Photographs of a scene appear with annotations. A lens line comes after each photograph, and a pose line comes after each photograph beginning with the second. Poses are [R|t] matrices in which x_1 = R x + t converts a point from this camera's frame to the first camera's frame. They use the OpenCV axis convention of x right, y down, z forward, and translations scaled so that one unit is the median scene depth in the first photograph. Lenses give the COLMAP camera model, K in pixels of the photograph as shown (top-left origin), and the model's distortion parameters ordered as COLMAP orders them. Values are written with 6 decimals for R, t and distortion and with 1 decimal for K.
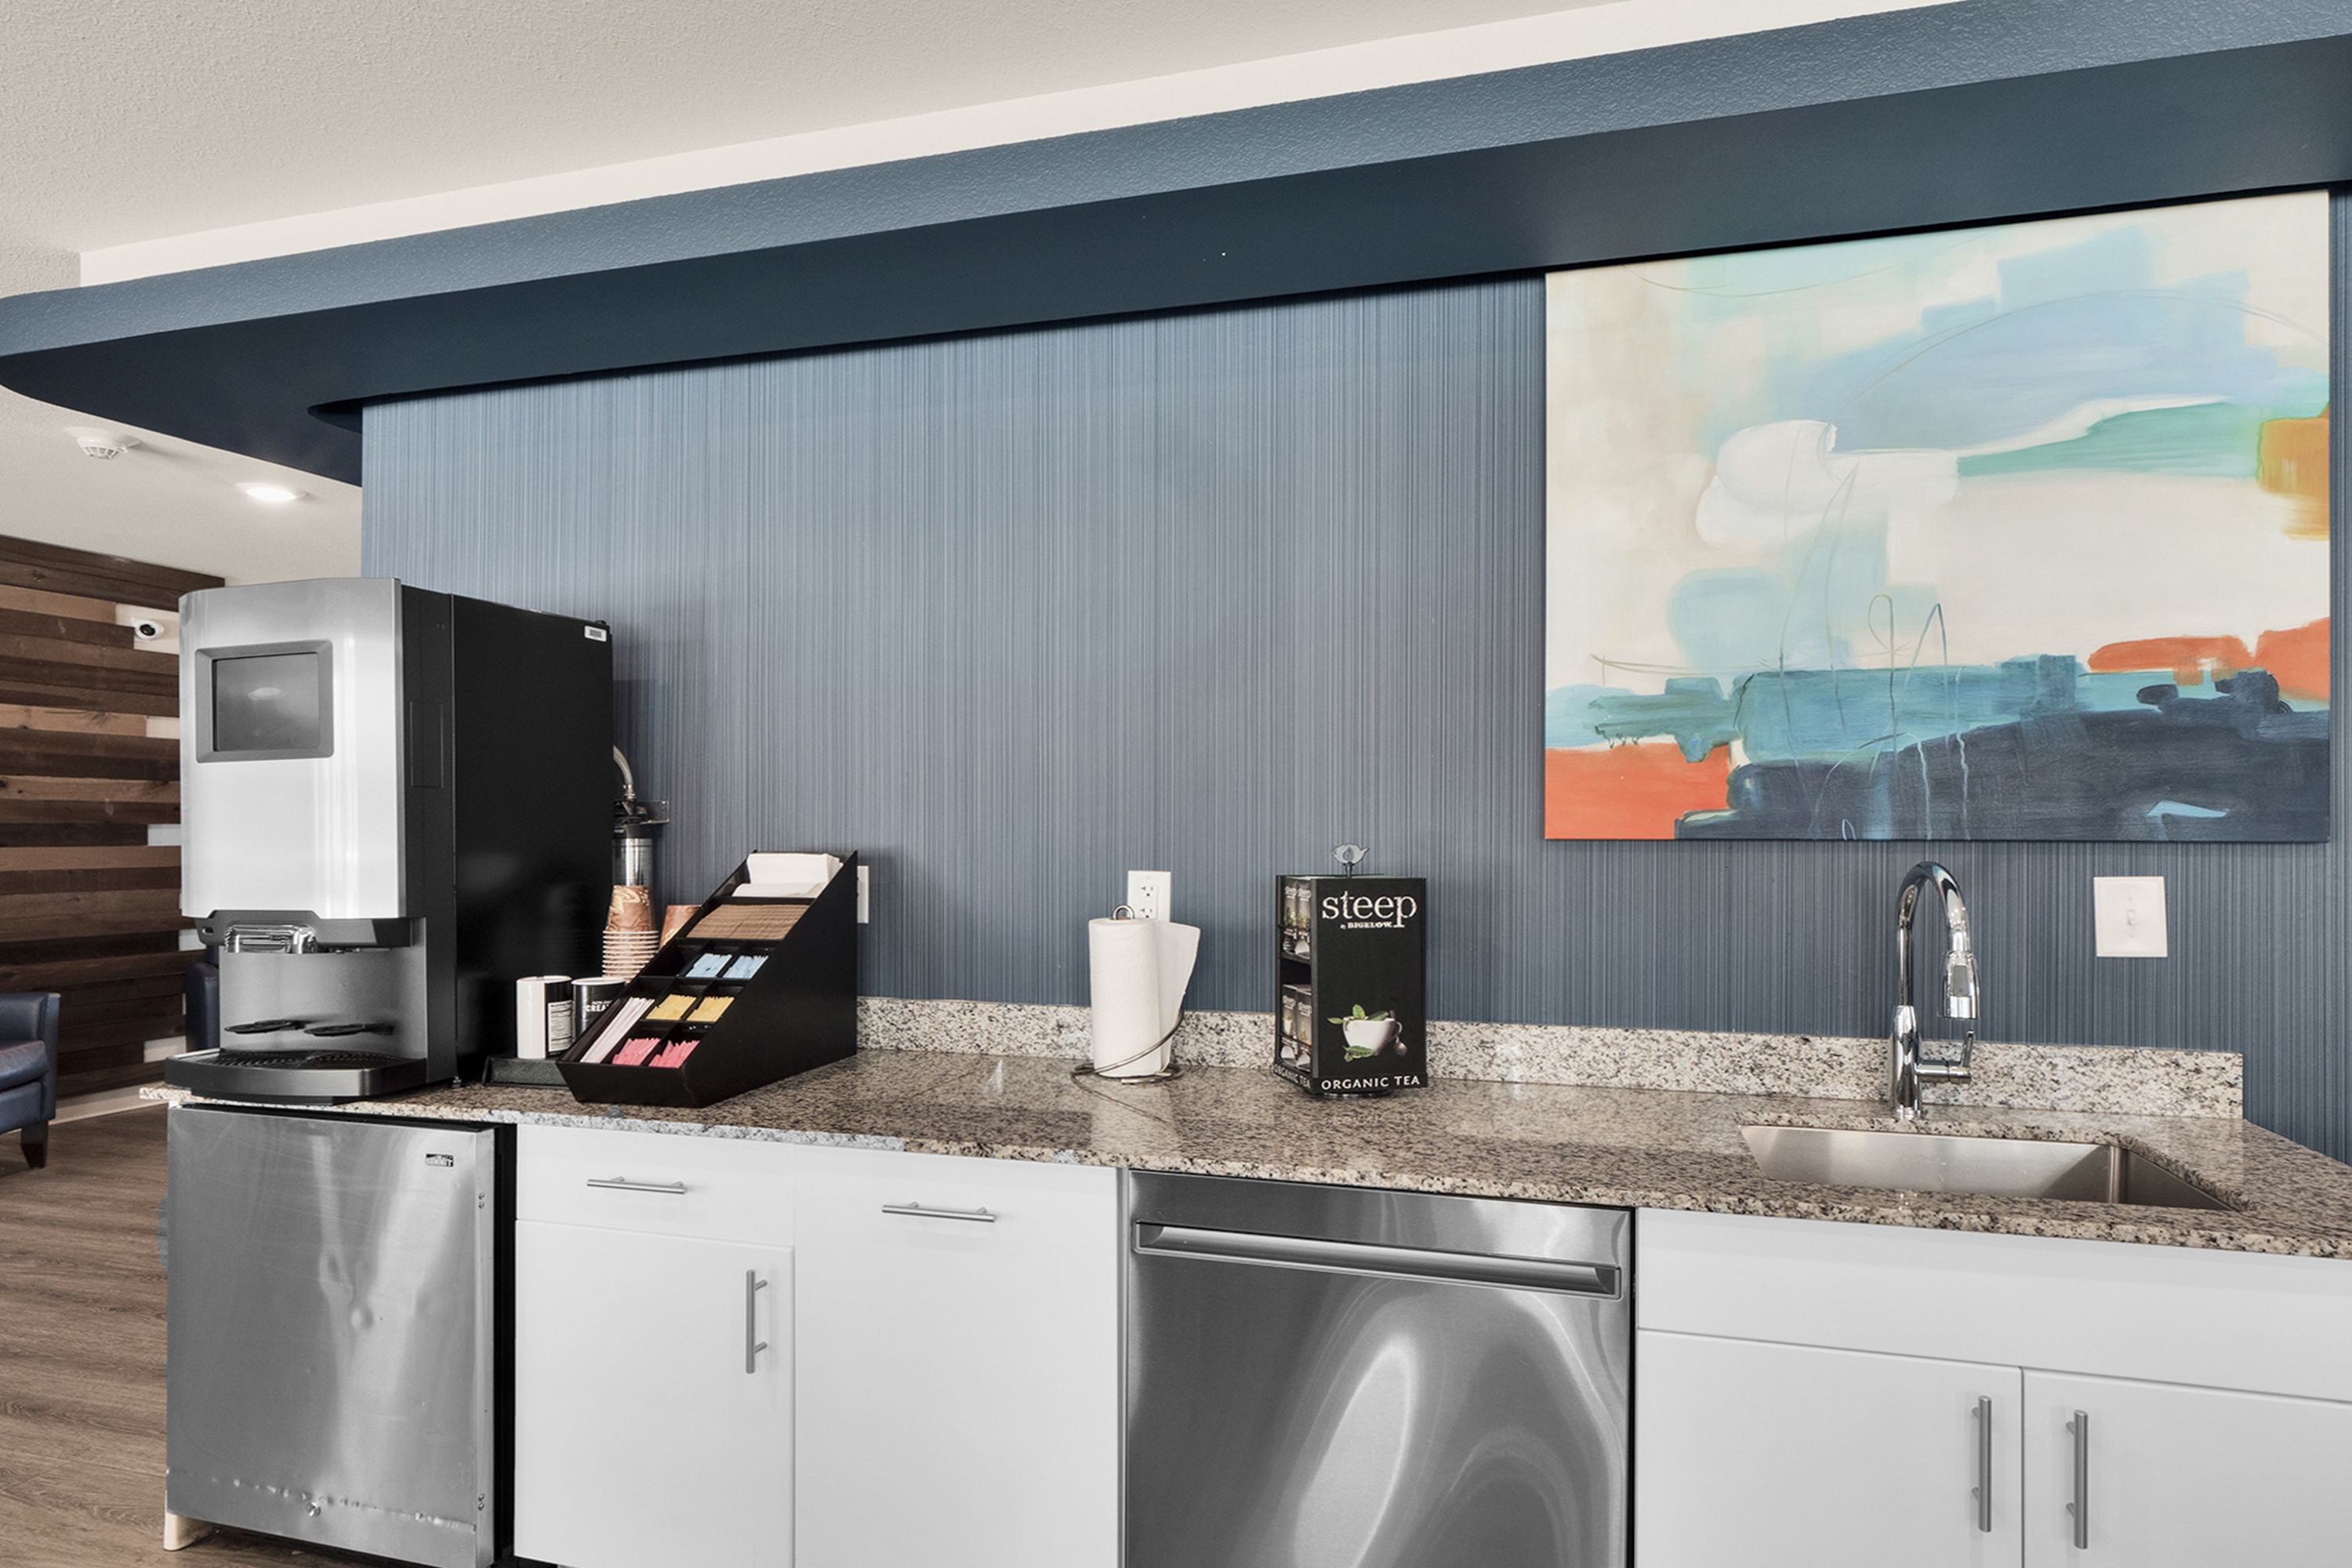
lens RADIAL K [[1344.3, 0, 1177.2], [0, 1344.3, 821.7], [0, 0, 1]] dist [0.000163, 0.000180]
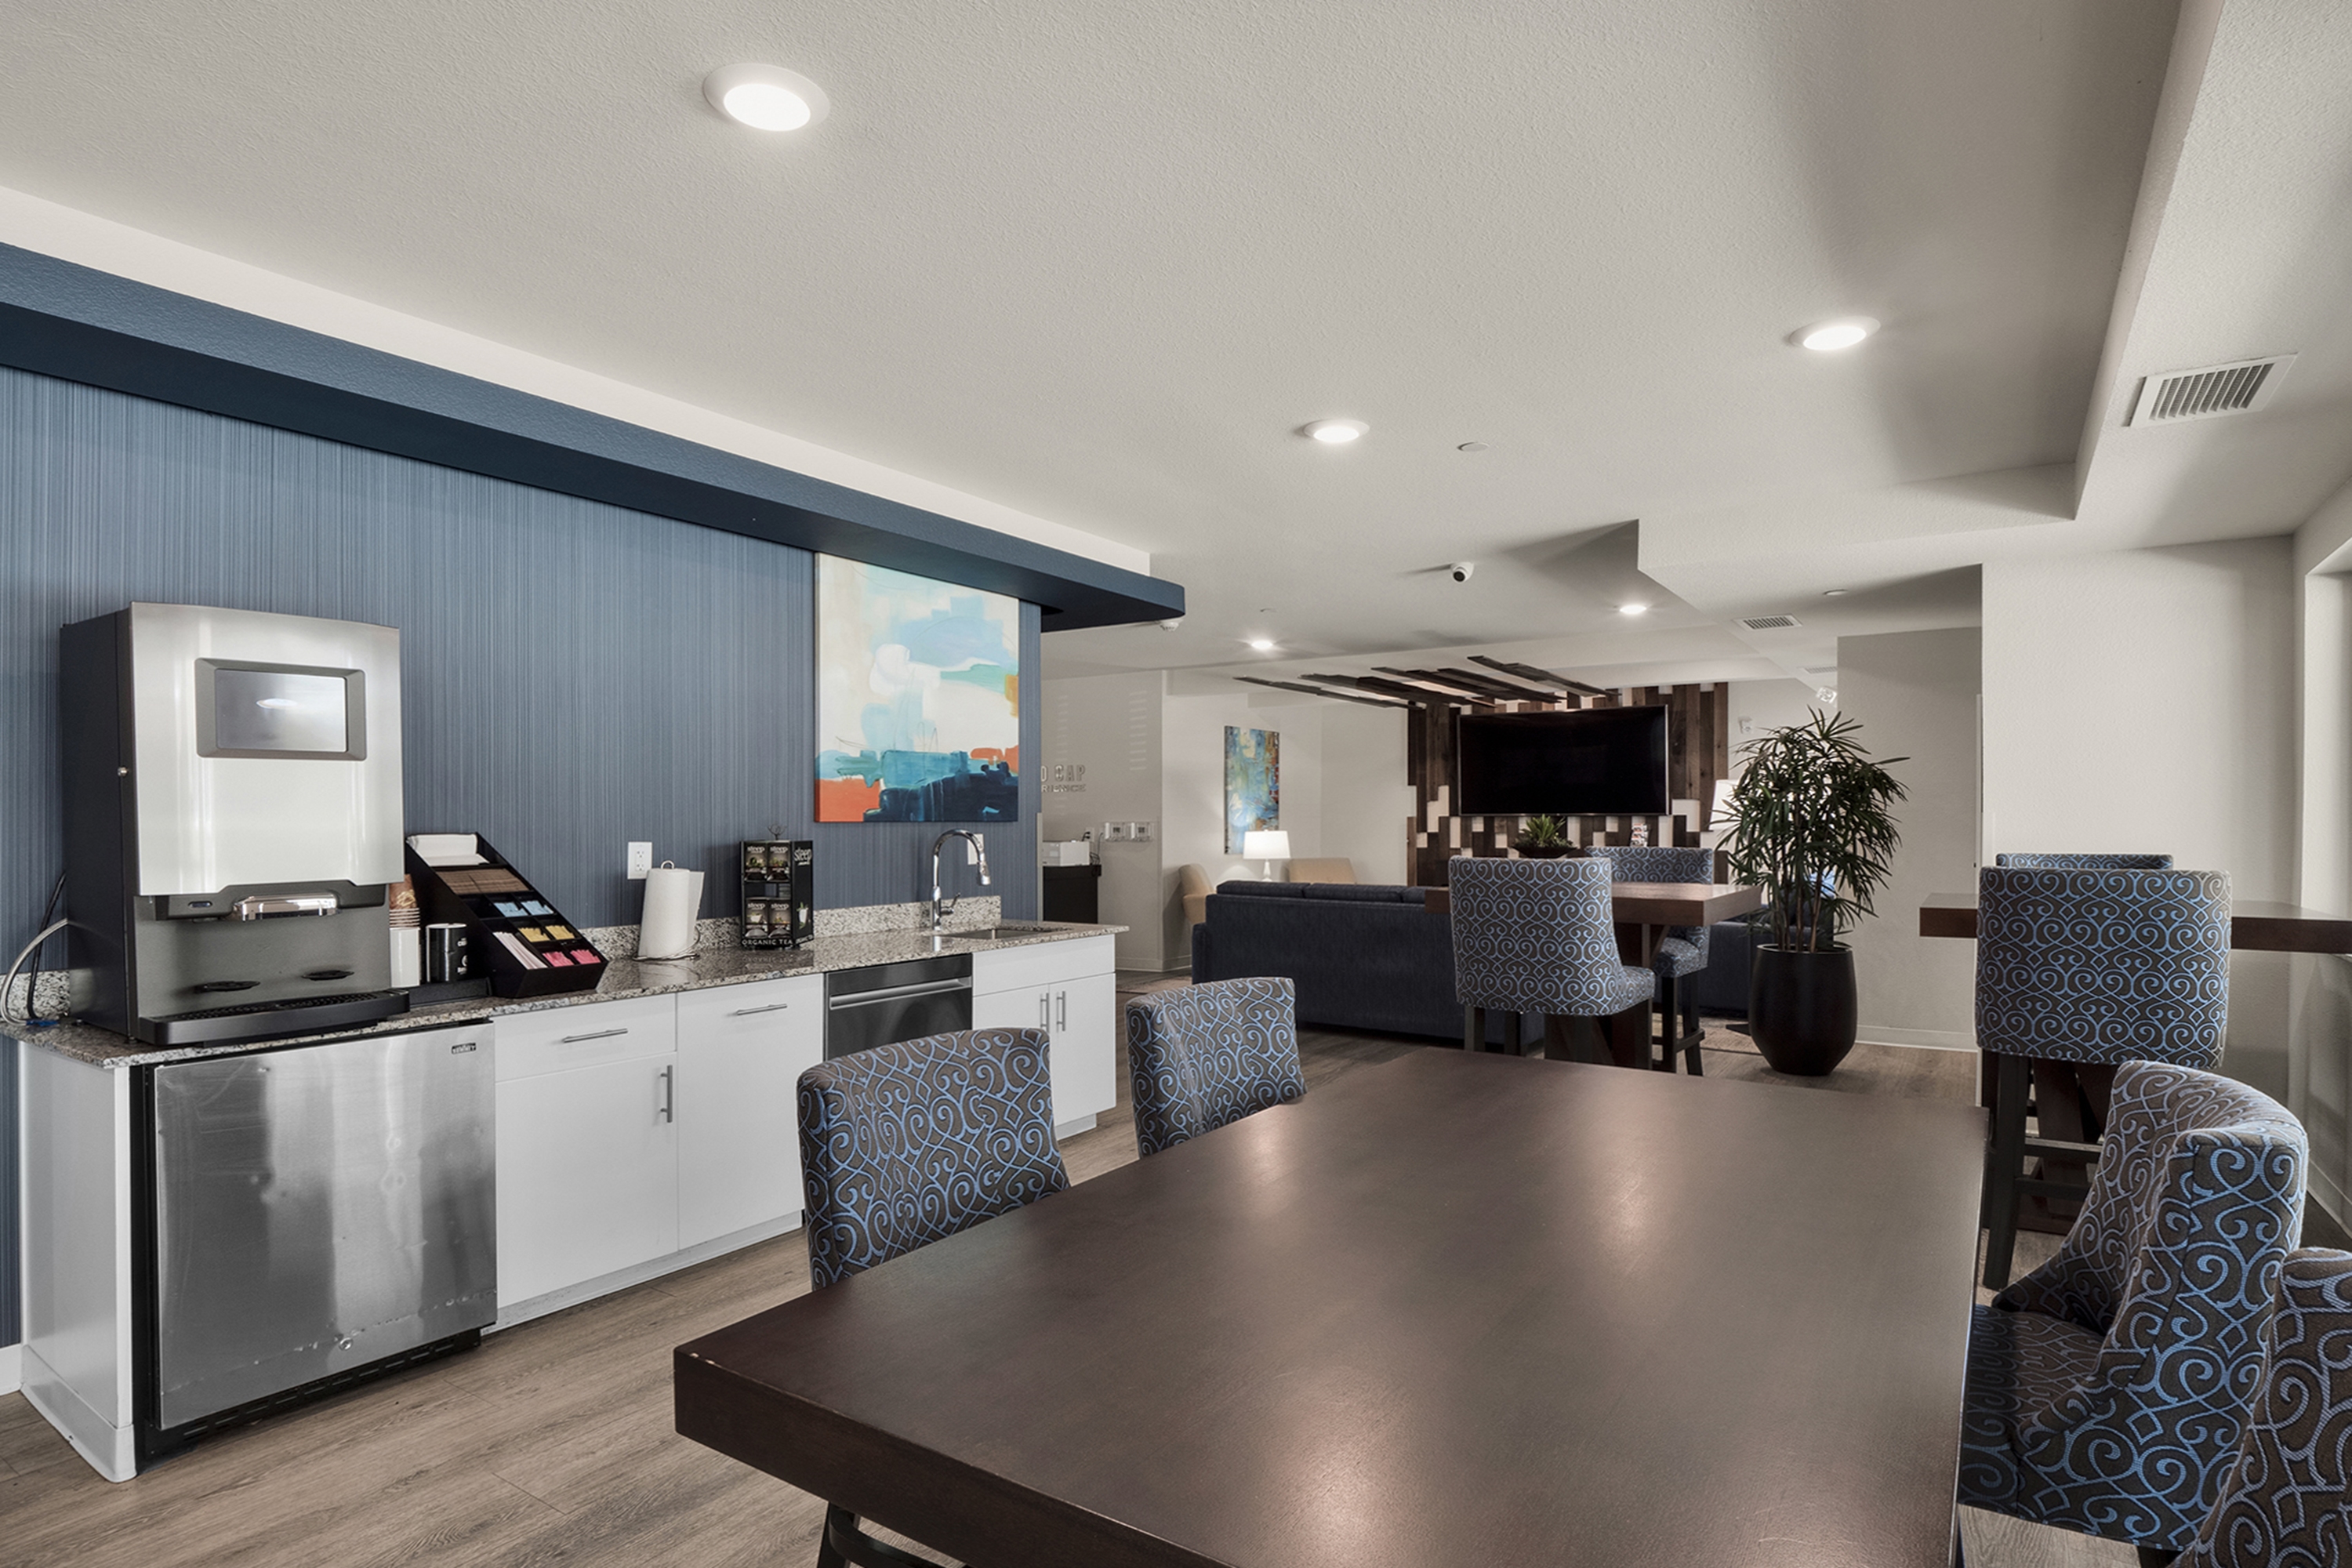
lens RADIAL K [[1241.5, 0, 1184.3], [0, 1241.5, 827.5], [0, 0, 1]] dist [0.001813, 0.000042]
pose [[0.275316, -0.011974, 0.961279, -1.532730], [-0.010508, 0.999825, 0.015463, -0.015454], [-0.961296, -0.014358, 0.275142, -0.092859]]
